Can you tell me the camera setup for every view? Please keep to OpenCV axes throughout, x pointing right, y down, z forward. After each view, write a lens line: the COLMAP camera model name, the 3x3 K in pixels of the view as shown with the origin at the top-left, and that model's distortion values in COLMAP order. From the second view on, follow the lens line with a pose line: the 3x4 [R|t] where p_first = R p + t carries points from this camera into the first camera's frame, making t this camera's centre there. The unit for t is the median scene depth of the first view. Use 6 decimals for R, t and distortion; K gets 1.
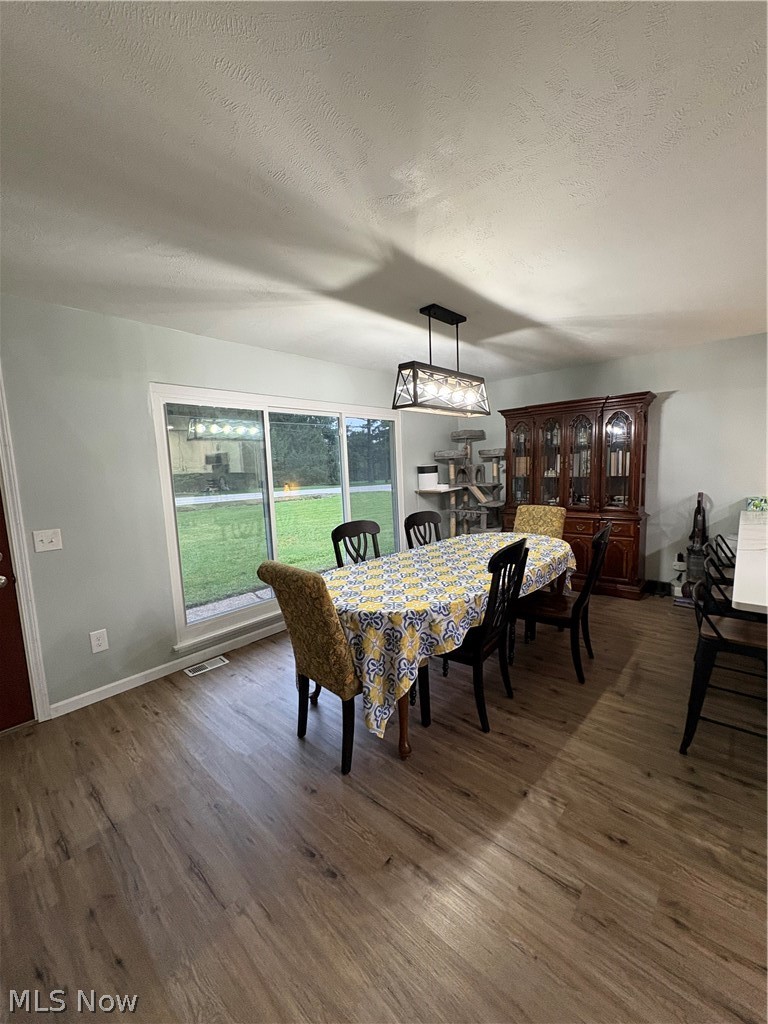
lens RADIAL K [[407.7, 0, 383.4], [0, 407.7, 513.6], [0, 0, 1]] dist [-0.000985, 0.000363]
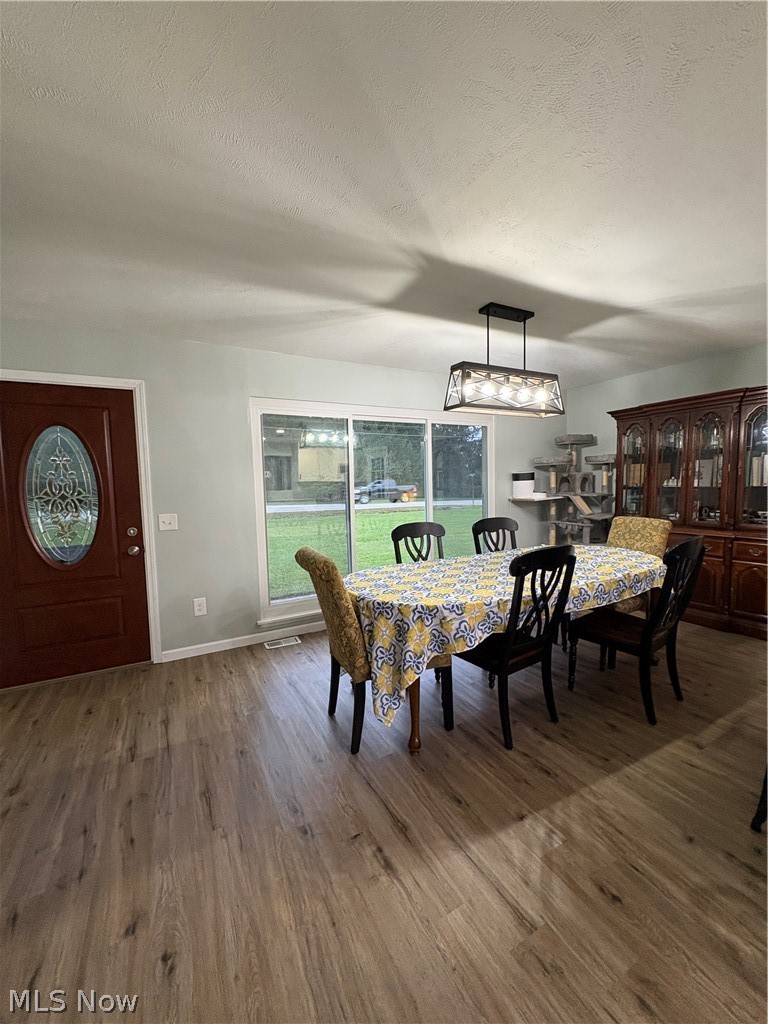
lens RADIAL K [[407.7, 0, 383.4], [0, 407.7, 513.6], [0, 0, 1]] dist [-0.000985, 0.000363]
pose [[0.943645, 0.042632, -0.328201, 0.248472], [-0.052868, 0.998352, -0.022322, 0.033075], [0.326709, 0.038415, 0.944344, 0.006397]]
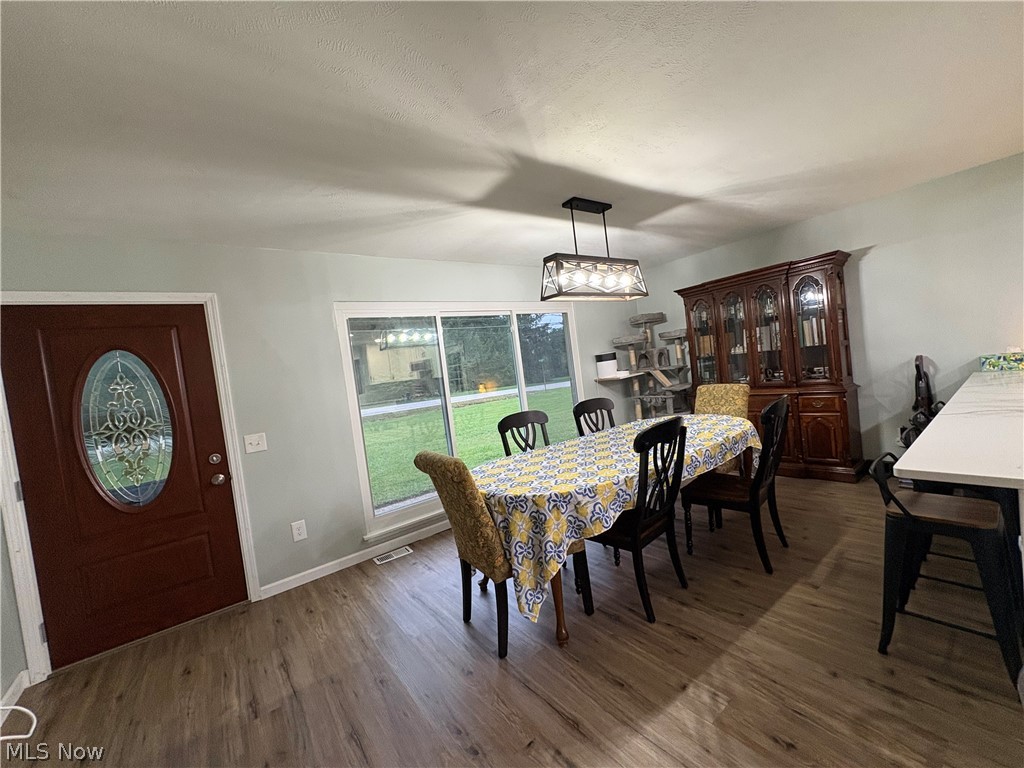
lens RADIAL K [[407.7, 0, 513.5], [0, 407.7, 384.2], [0, 0, 1]] dist [-0.000985, 0.000363]
pose [[0.979611, -0.075229, -0.186289, 0.145639], [0.062935, 0.995485, -0.071060, 0.028169], [0.190794, 0.057887, 0.979922, -0.023988]]
